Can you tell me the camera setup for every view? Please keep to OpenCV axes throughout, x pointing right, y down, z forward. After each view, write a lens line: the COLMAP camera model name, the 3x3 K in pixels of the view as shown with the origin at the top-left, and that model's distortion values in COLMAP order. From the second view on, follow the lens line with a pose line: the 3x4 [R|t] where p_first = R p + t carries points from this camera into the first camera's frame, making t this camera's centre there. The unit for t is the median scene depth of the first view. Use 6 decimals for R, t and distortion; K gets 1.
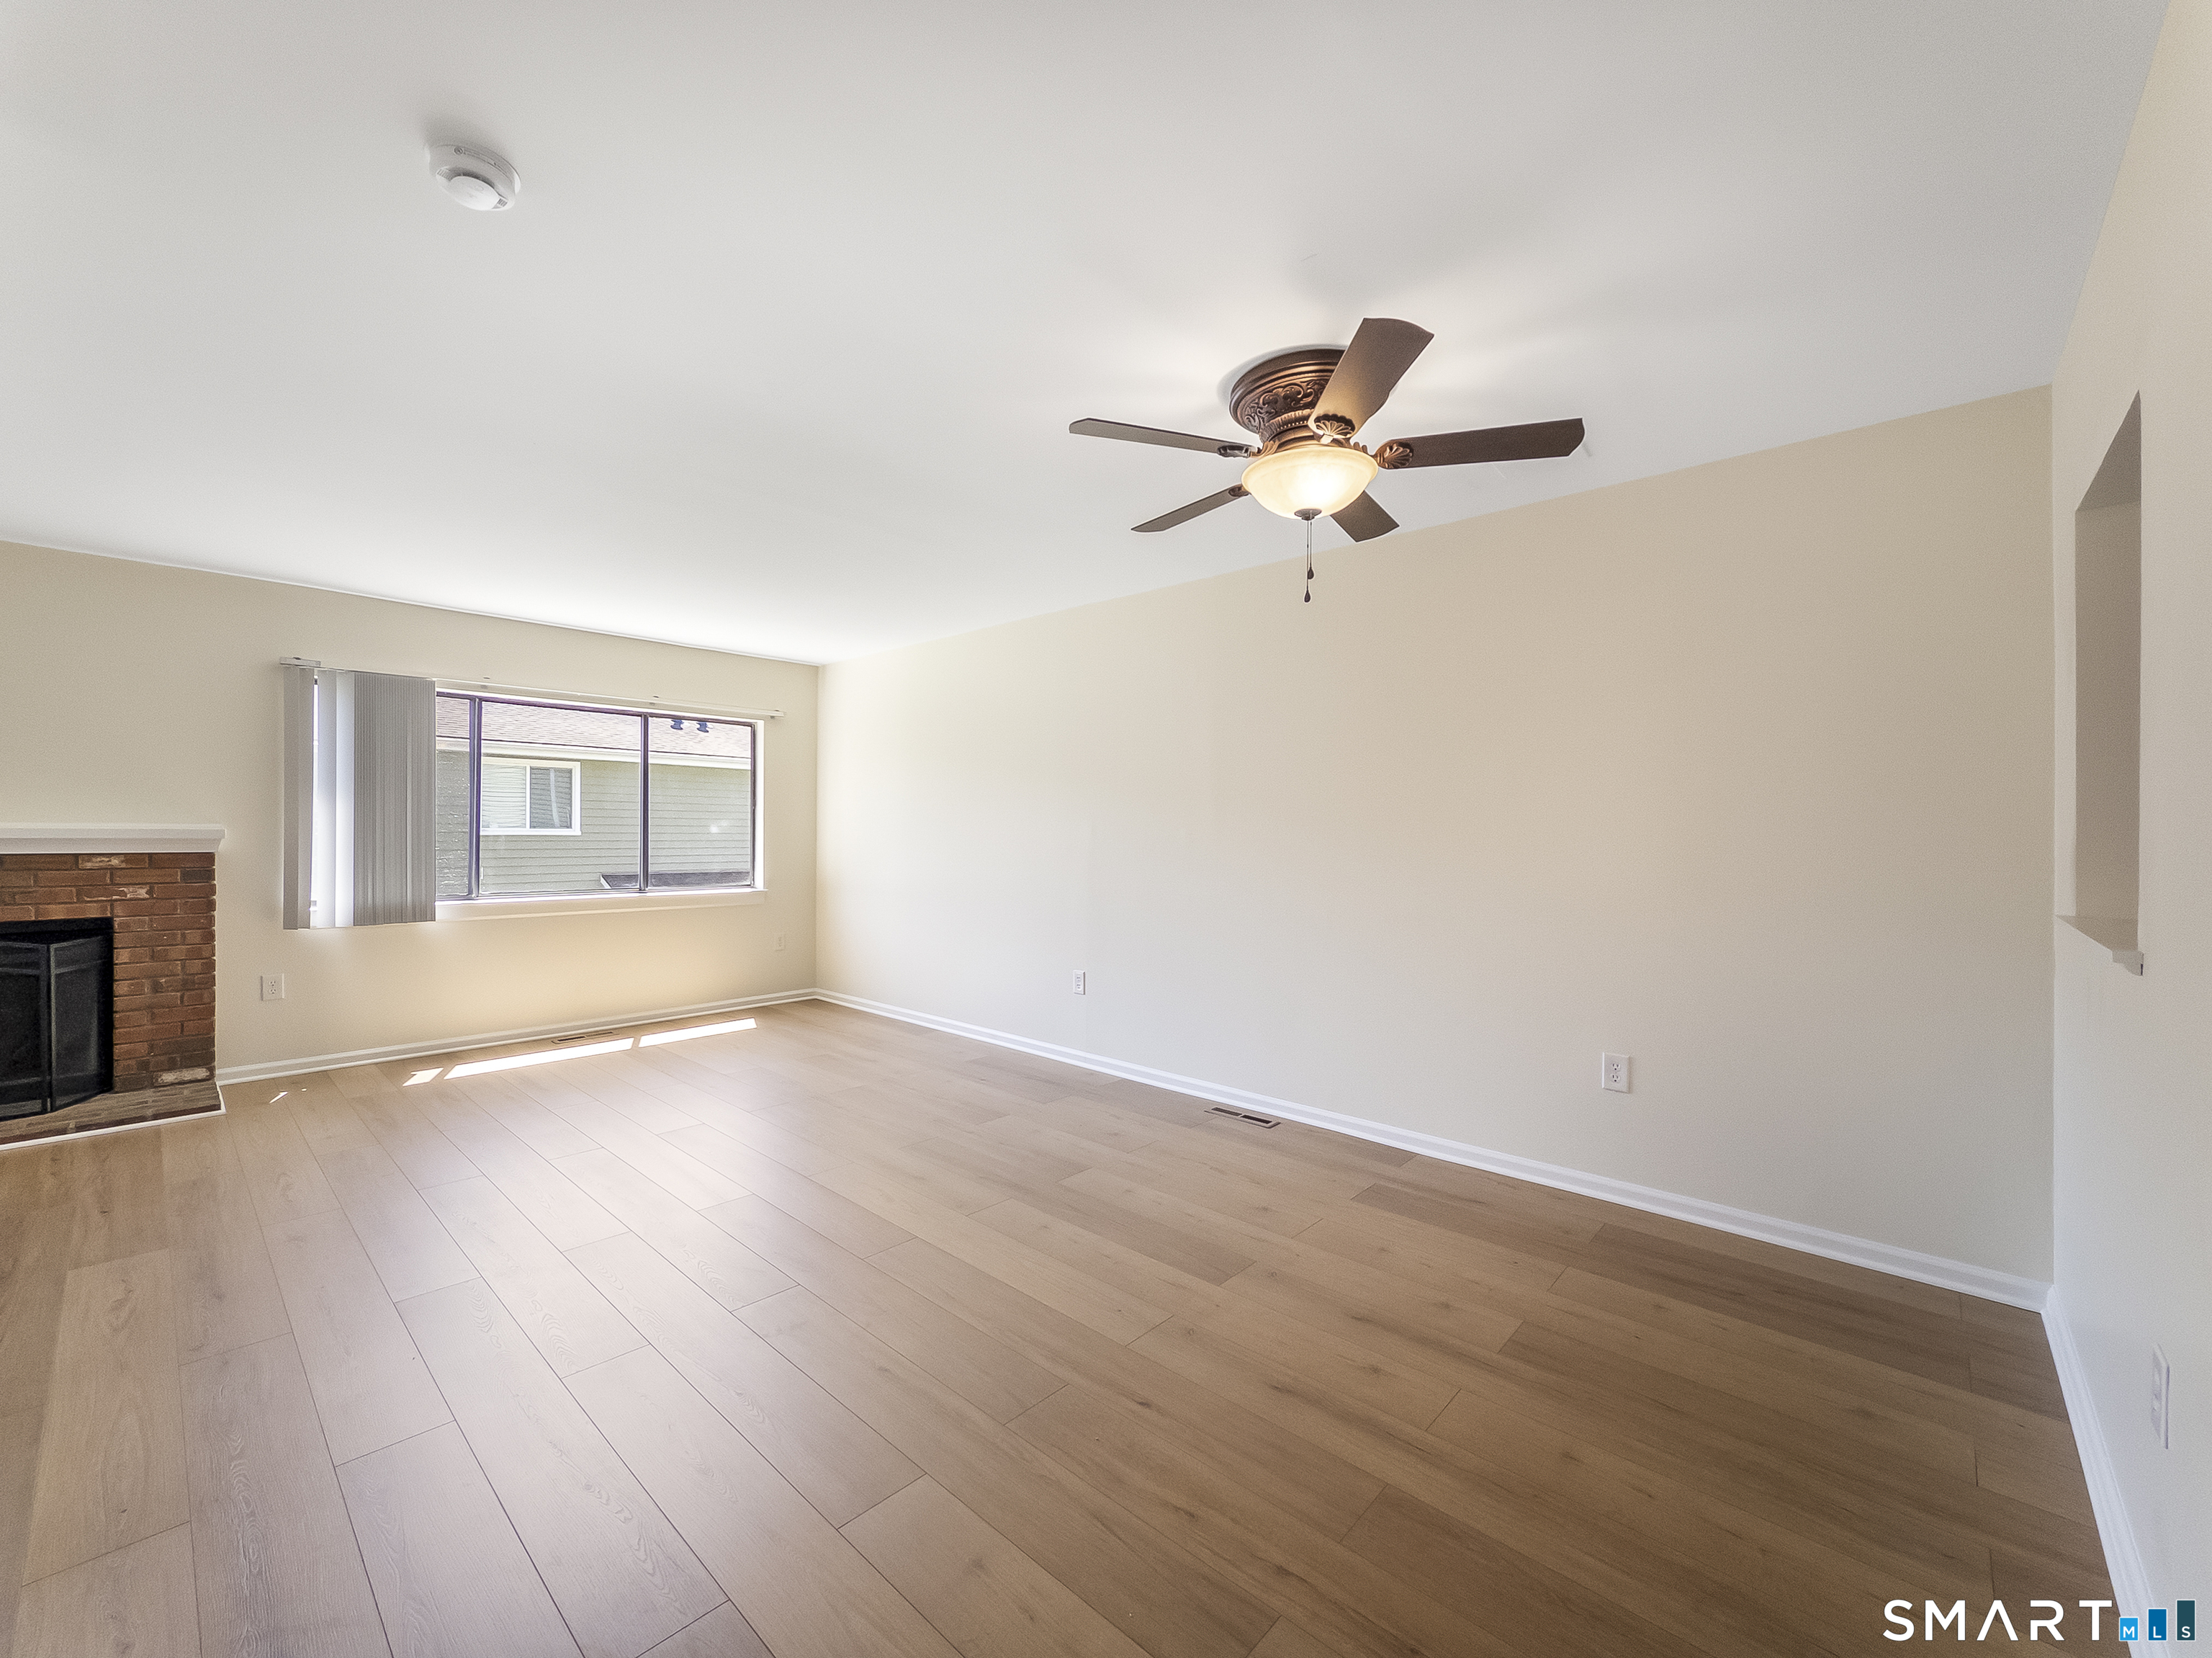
lens RADIAL K [[901.1, 0, 1106.6], [0, 901.1, 844.1], [0, 0, 1]] dist [-0.001845, -0.000255]
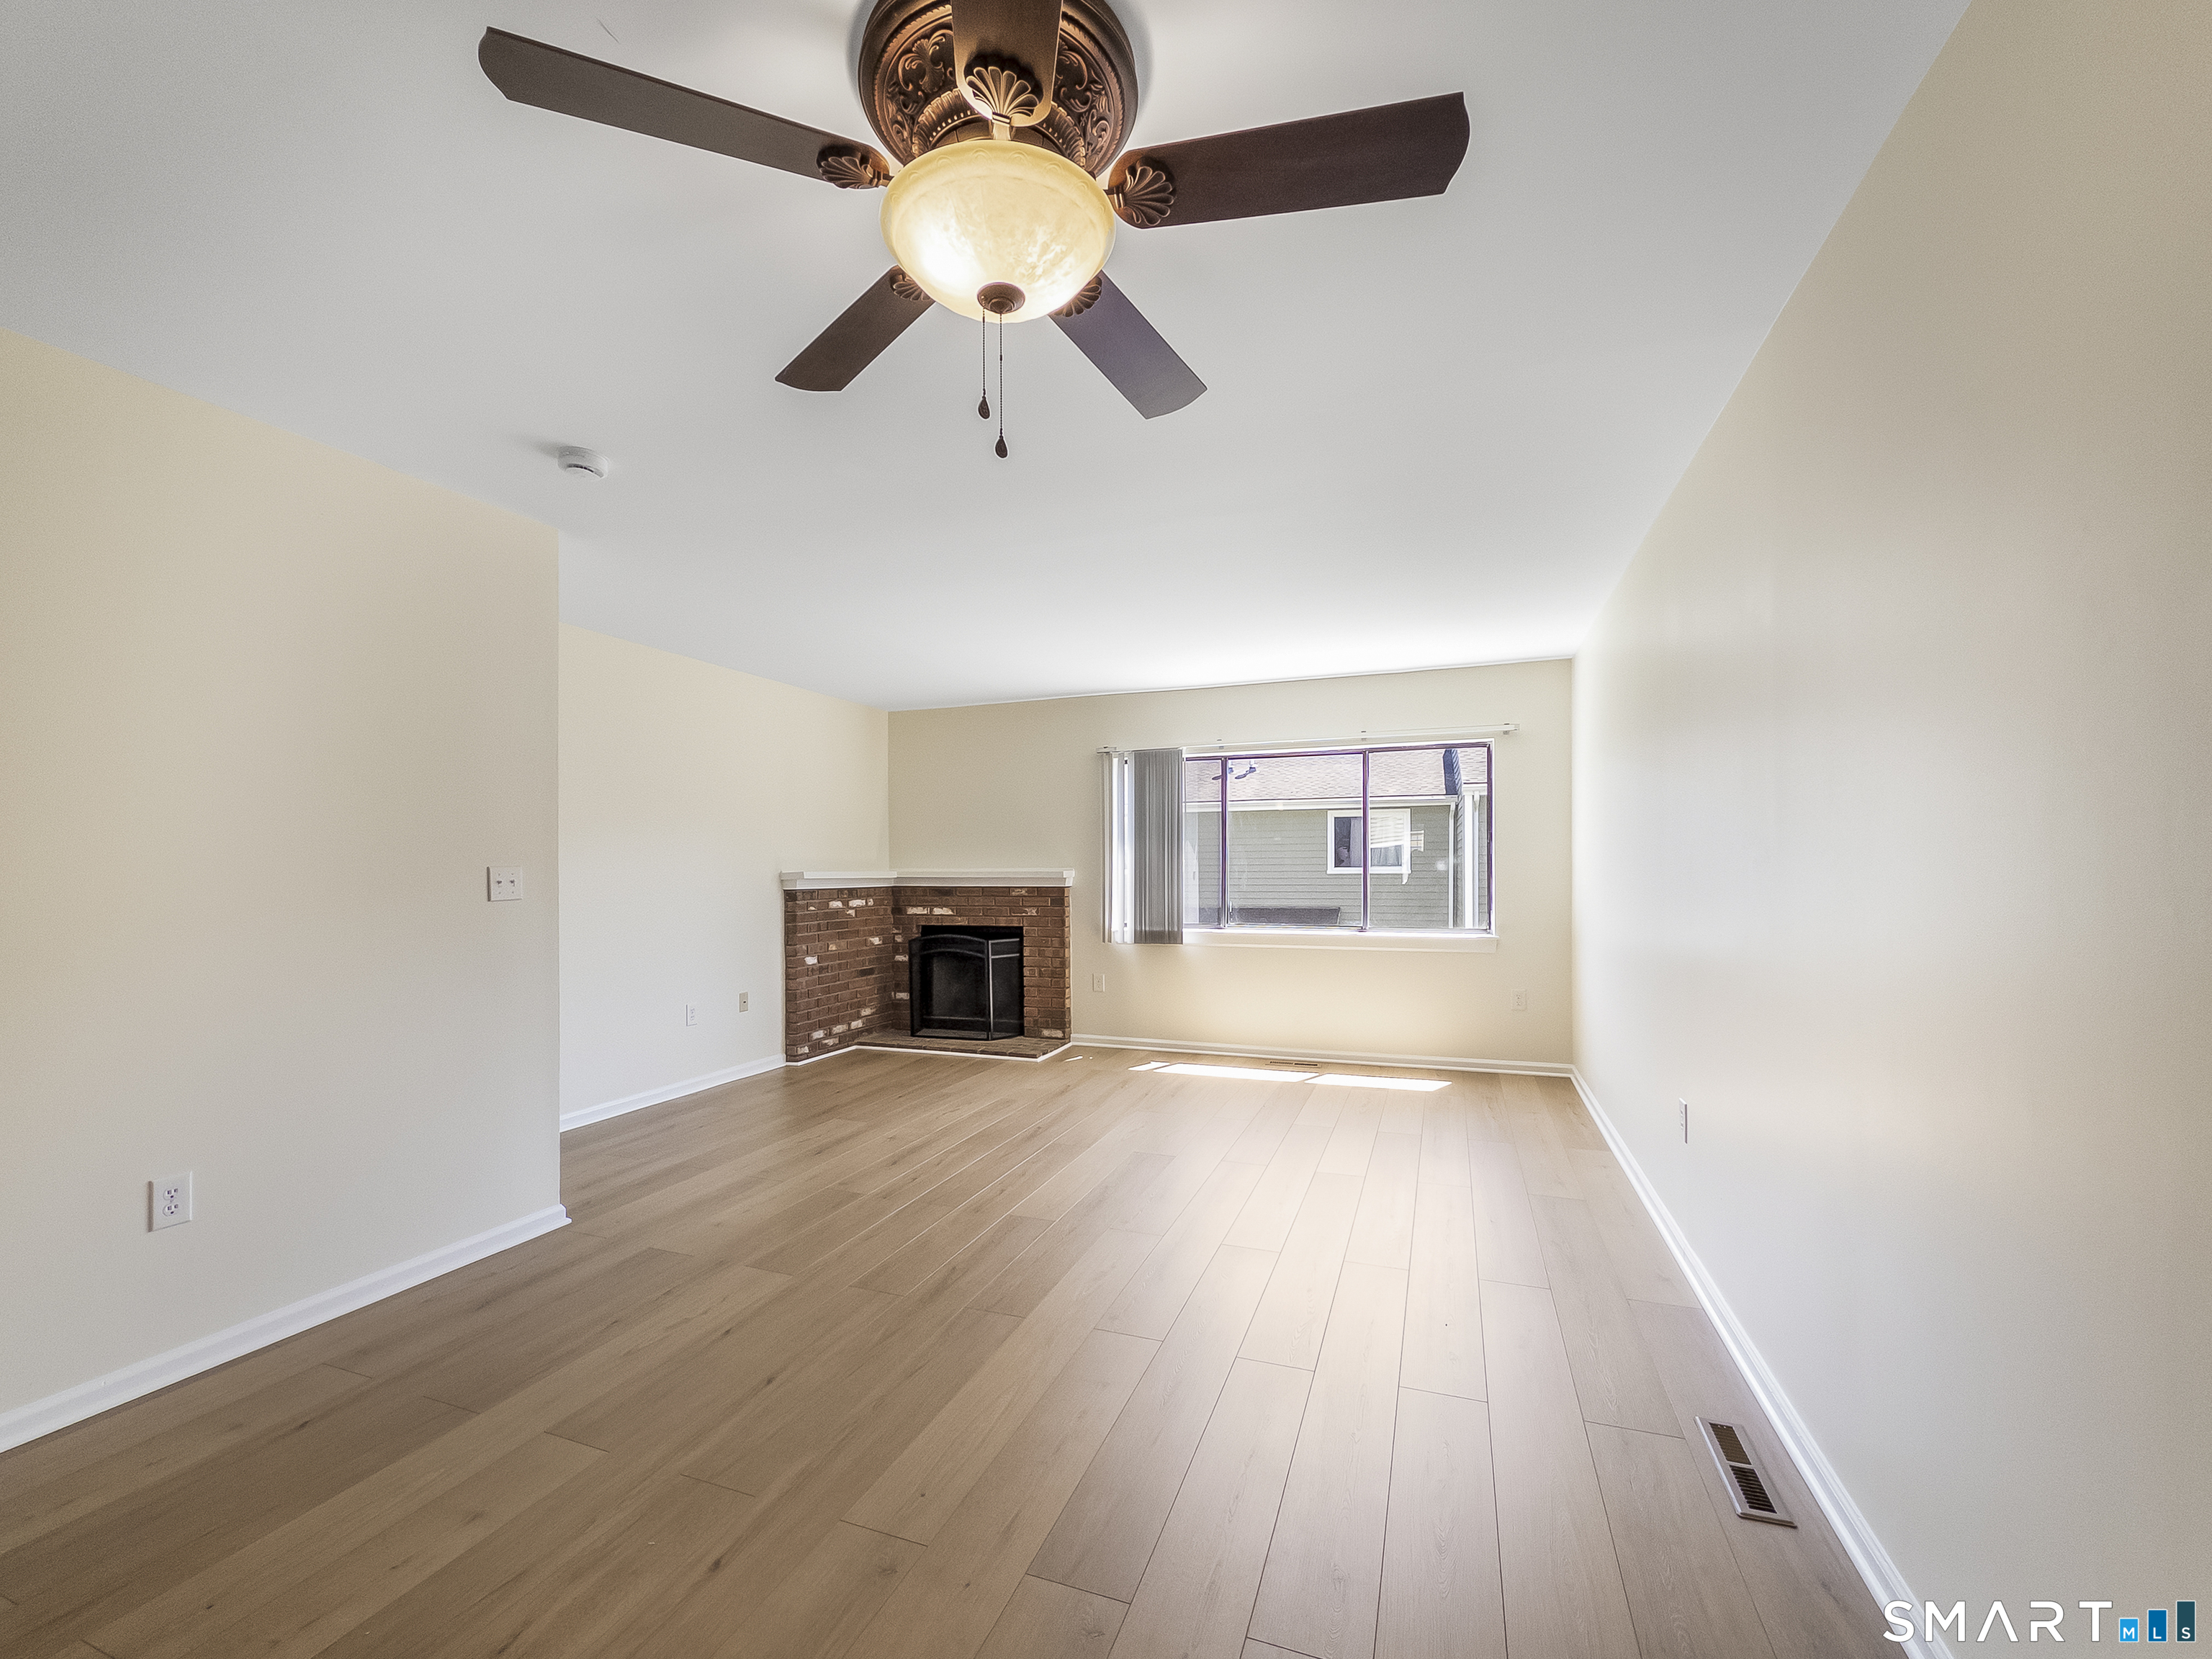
lens RADIAL K [[928.1, 0, 1074.3], [0, 928.1, 881.3], [0, 0, 1]] dist [-0.002955, -0.000316]
pose [[0.354315, 0.001361, -0.935125, 0.449500], [-0.004806, 0.999988, -0.000365, 0.000831], [0.935114, 0.004624, 0.354317, 0.479606]]
